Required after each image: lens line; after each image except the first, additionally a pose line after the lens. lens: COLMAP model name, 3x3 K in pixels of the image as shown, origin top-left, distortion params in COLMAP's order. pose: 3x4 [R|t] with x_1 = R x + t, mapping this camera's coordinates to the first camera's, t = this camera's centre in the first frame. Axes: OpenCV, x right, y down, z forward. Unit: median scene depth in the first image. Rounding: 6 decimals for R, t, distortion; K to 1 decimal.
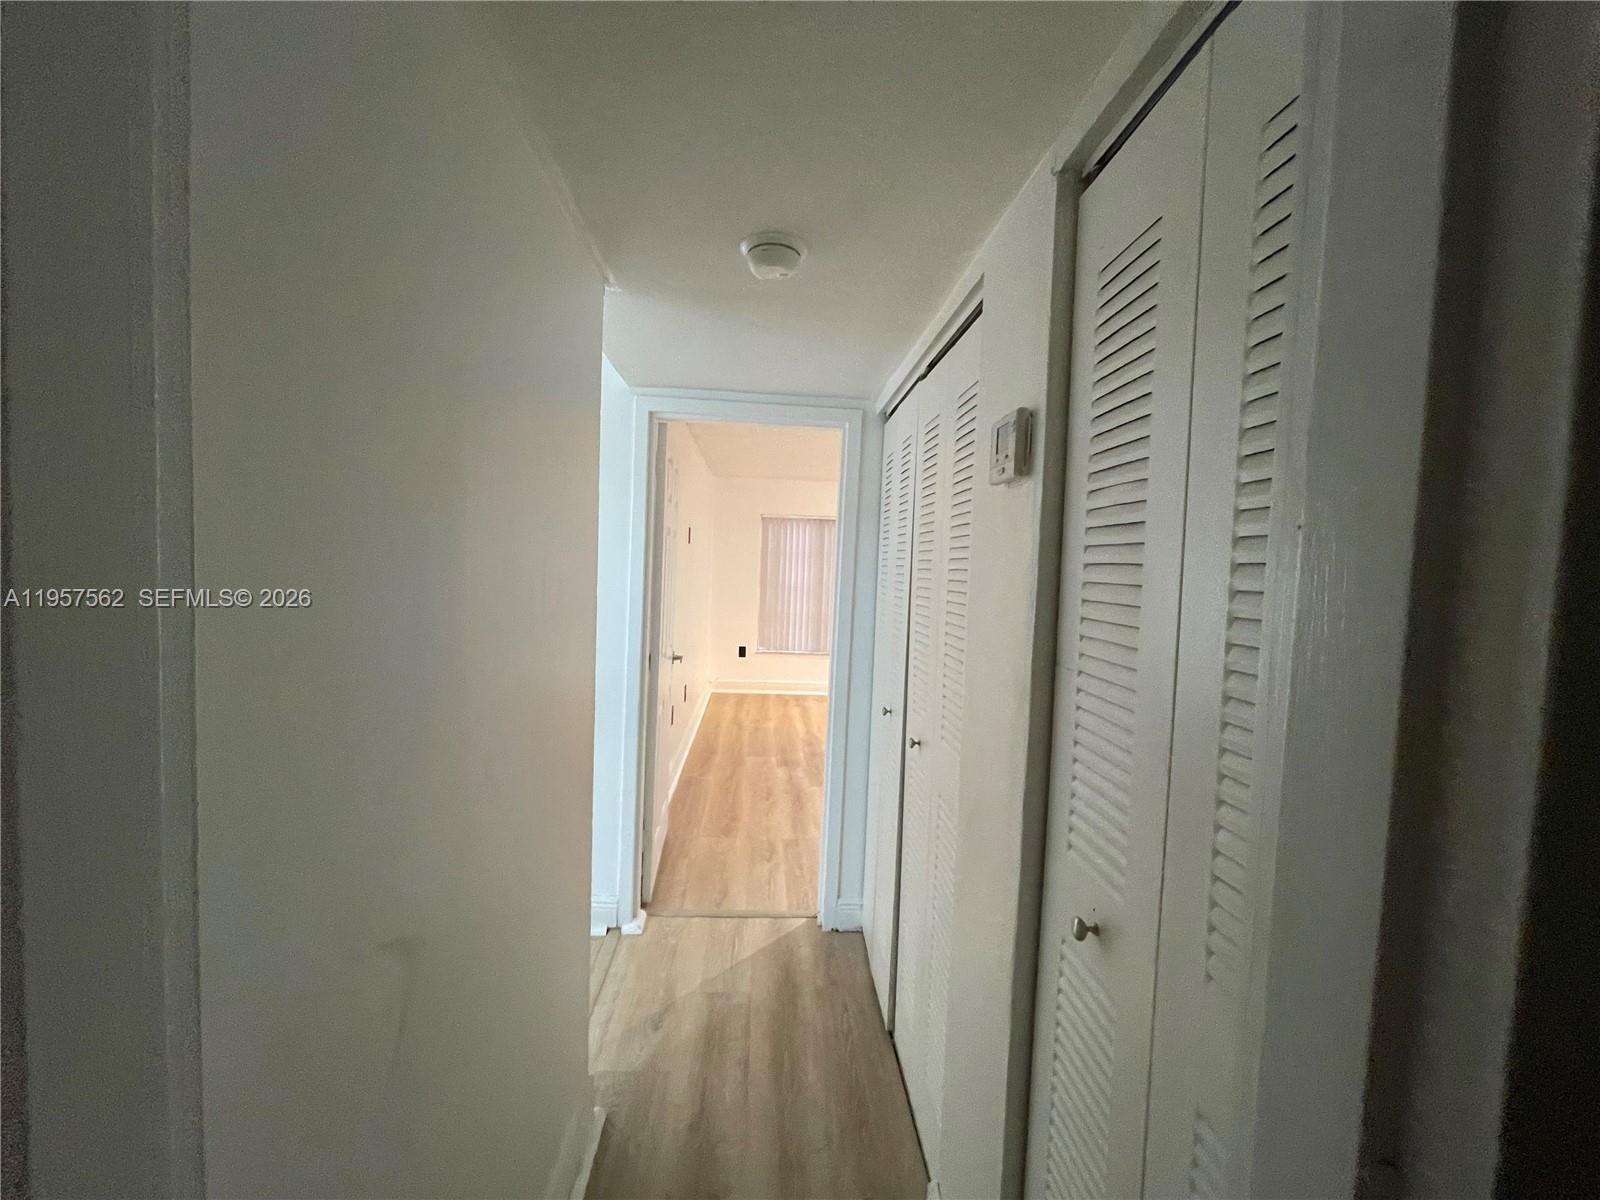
lens RADIAL K [[644.0, 0, 794.7], [0, 644.0, 600.2], [0, 0, 1]] dist [-0.002059, -0.000273]
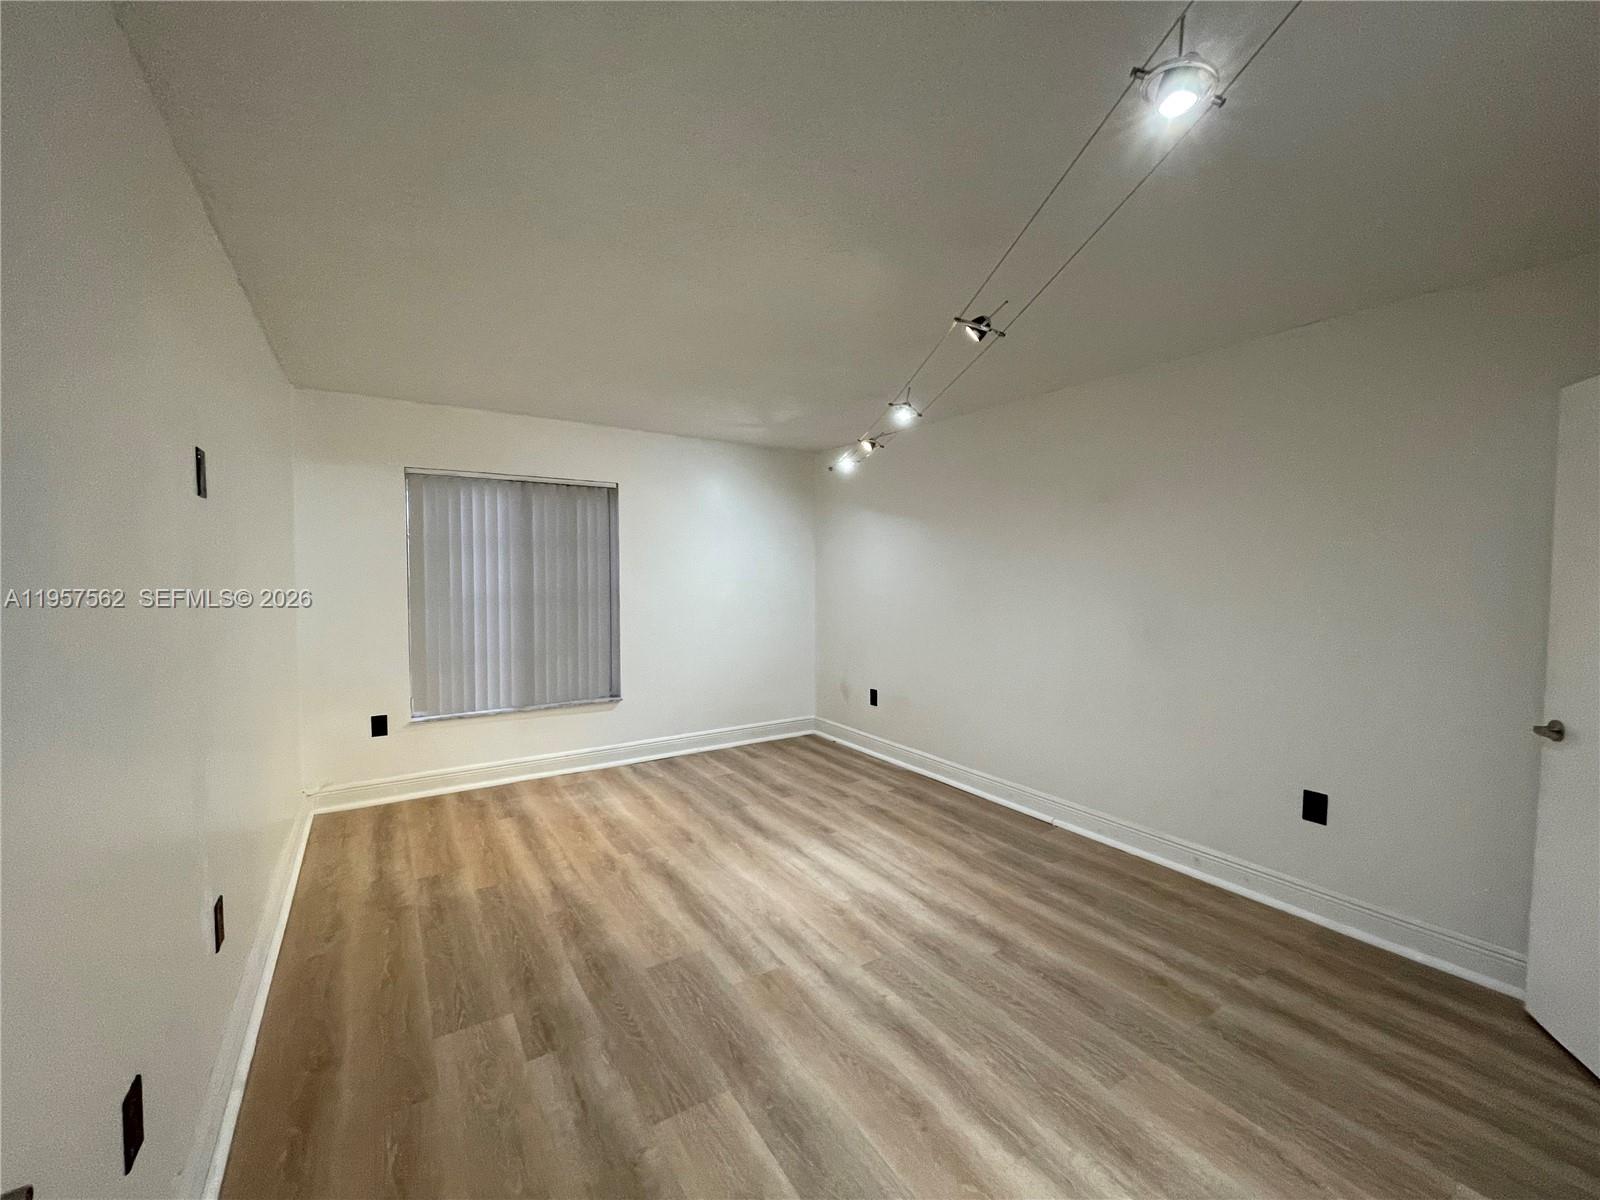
lens RADIAL K [[644.0, 0, 794.7], [0, 644.0, 600.2], [0, 0, 1]] dist [-0.002059, -0.000273]
pose [[0.866319, -0.058768, 0.496022, -0.047500], [0.059135, 0.998138, 0.014977, -0.013622], [-0.495979, 0.016358, 0.868181, 0.416593]]
